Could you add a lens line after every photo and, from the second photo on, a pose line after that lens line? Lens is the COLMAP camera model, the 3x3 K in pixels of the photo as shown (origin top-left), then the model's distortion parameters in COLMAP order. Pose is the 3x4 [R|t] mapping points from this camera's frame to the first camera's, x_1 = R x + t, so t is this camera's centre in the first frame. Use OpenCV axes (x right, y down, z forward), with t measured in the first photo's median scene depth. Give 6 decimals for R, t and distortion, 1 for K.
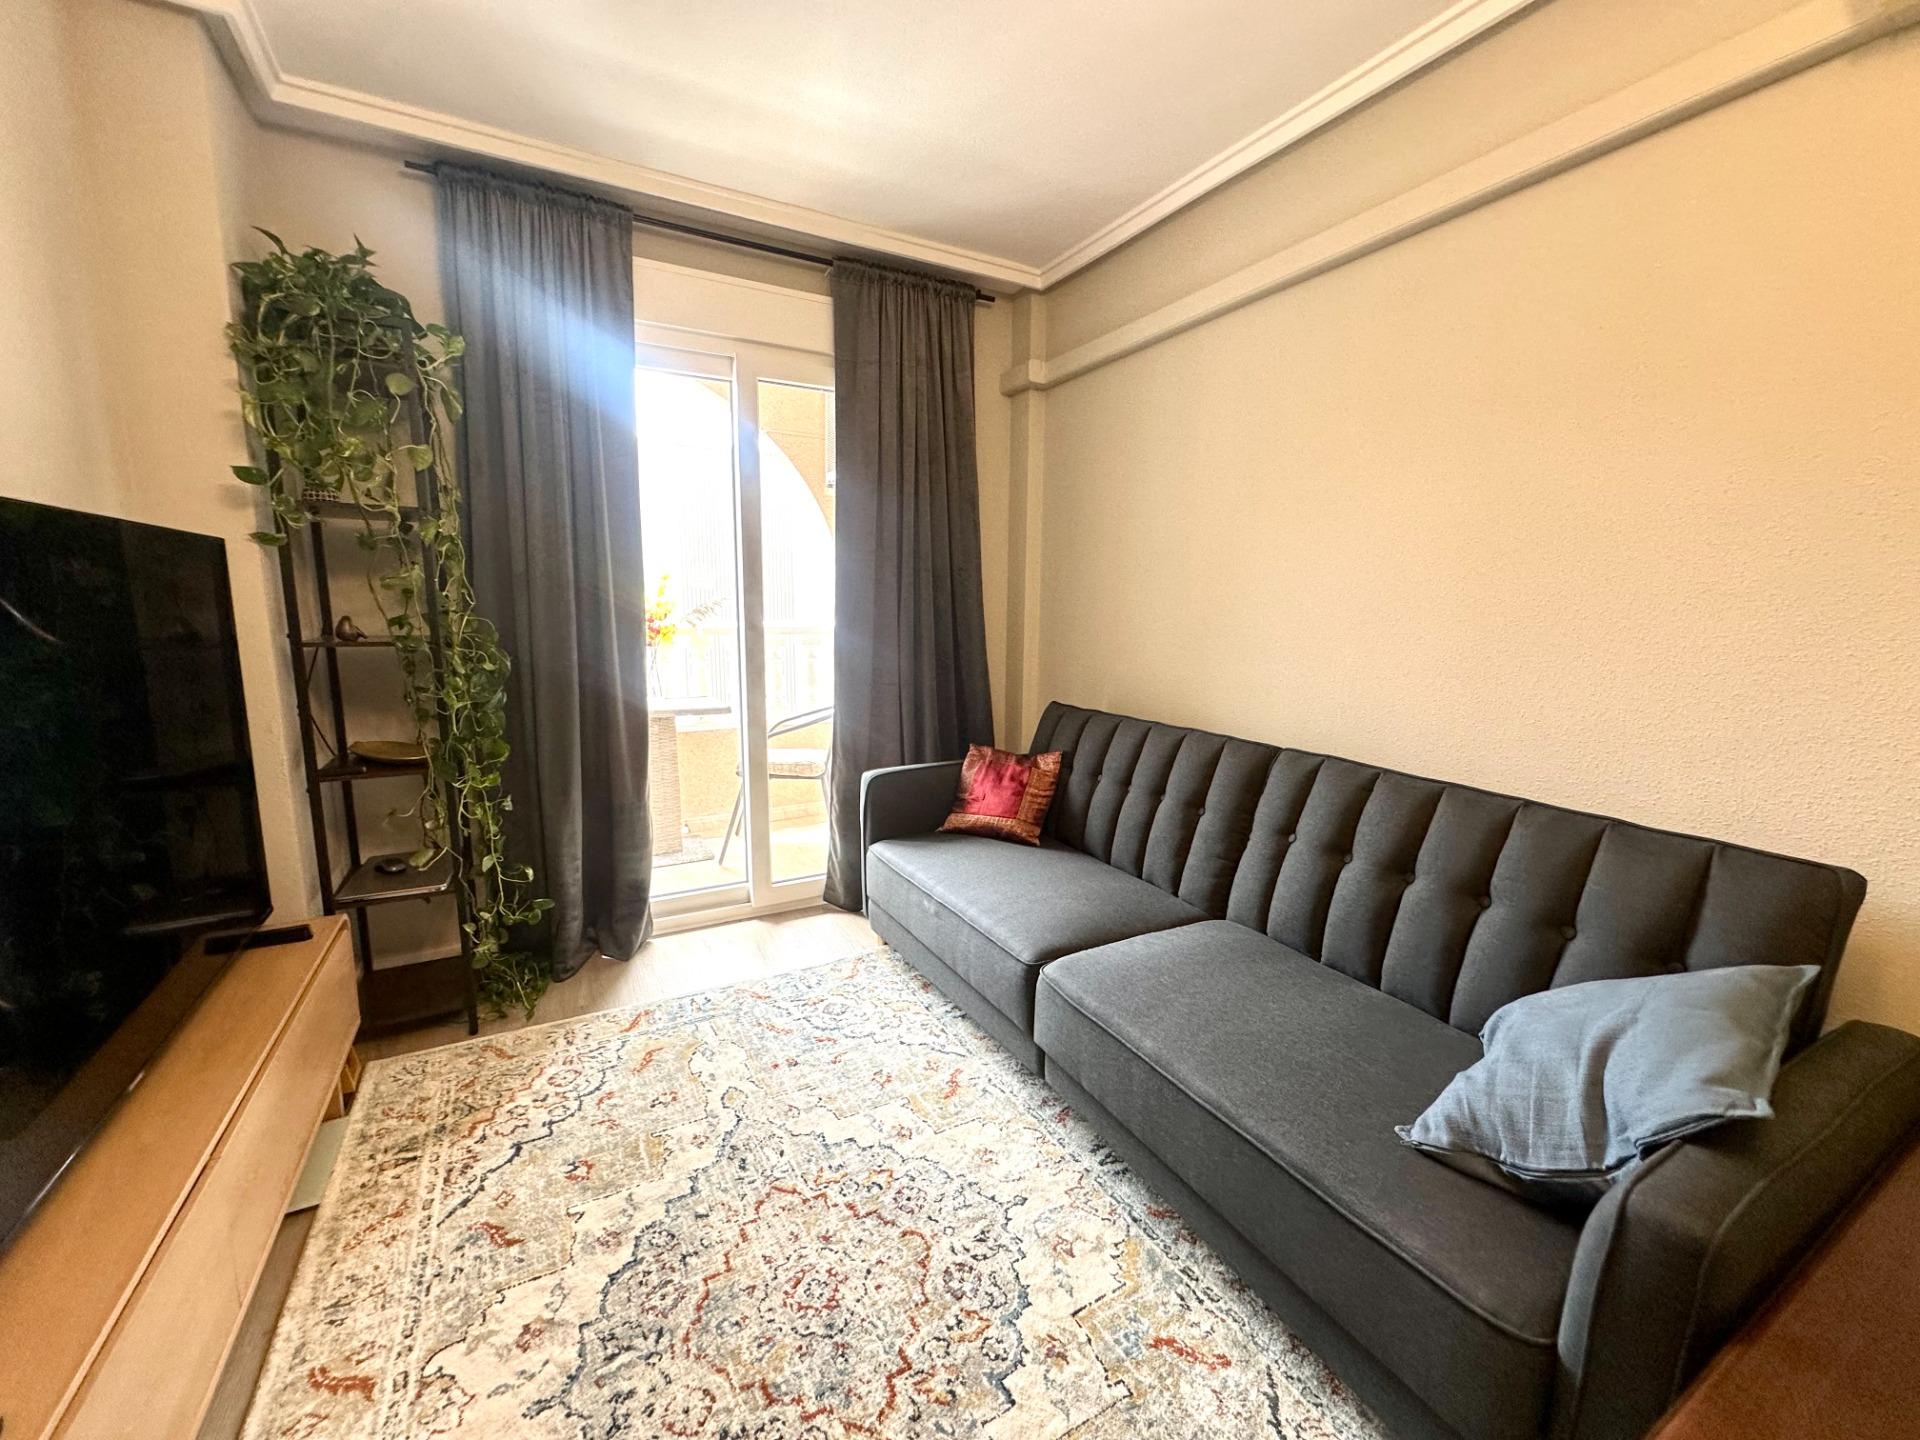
lens RADIAL K [[766.3, 0, 957.6], [0, 766.3, 727.1], [0, 0, 1]] dist [-0.003185, 0.001234]
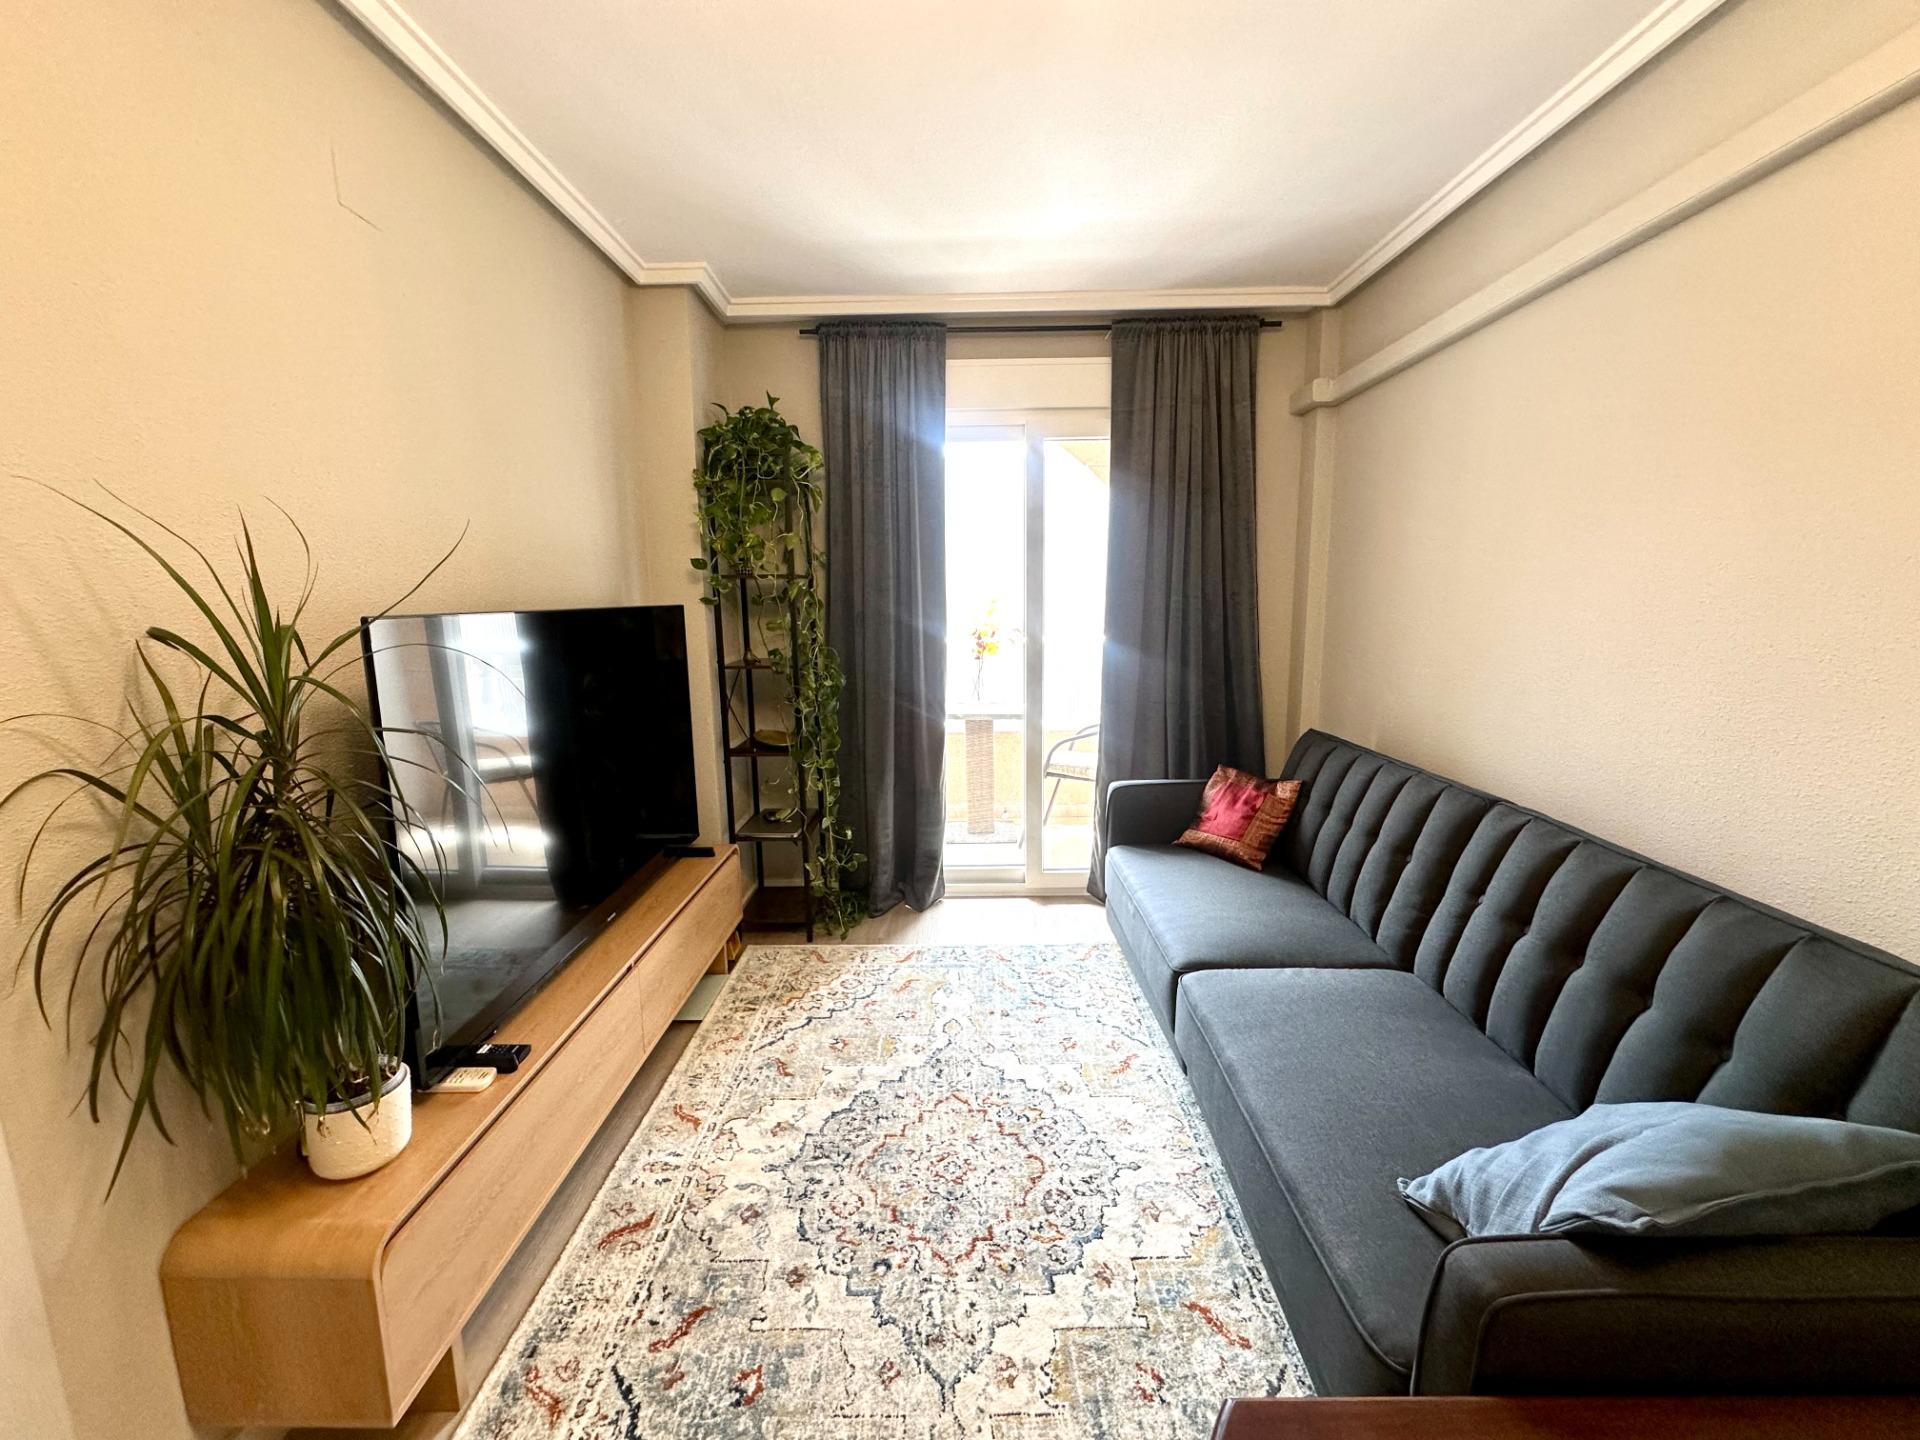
lens RADIAL K [[766.3, 0, 955.8], [0, 766.3, 730.2], [0, 0, 1]] dist [-0.003185, 0.001234]
pose [[0.871807, 0.062080, -0.485900, 0.320846], [-0.056124, 0.998064, 0.026817, -0.050532], [0.486624, 0.003891, 0.873603, -0.129212]]
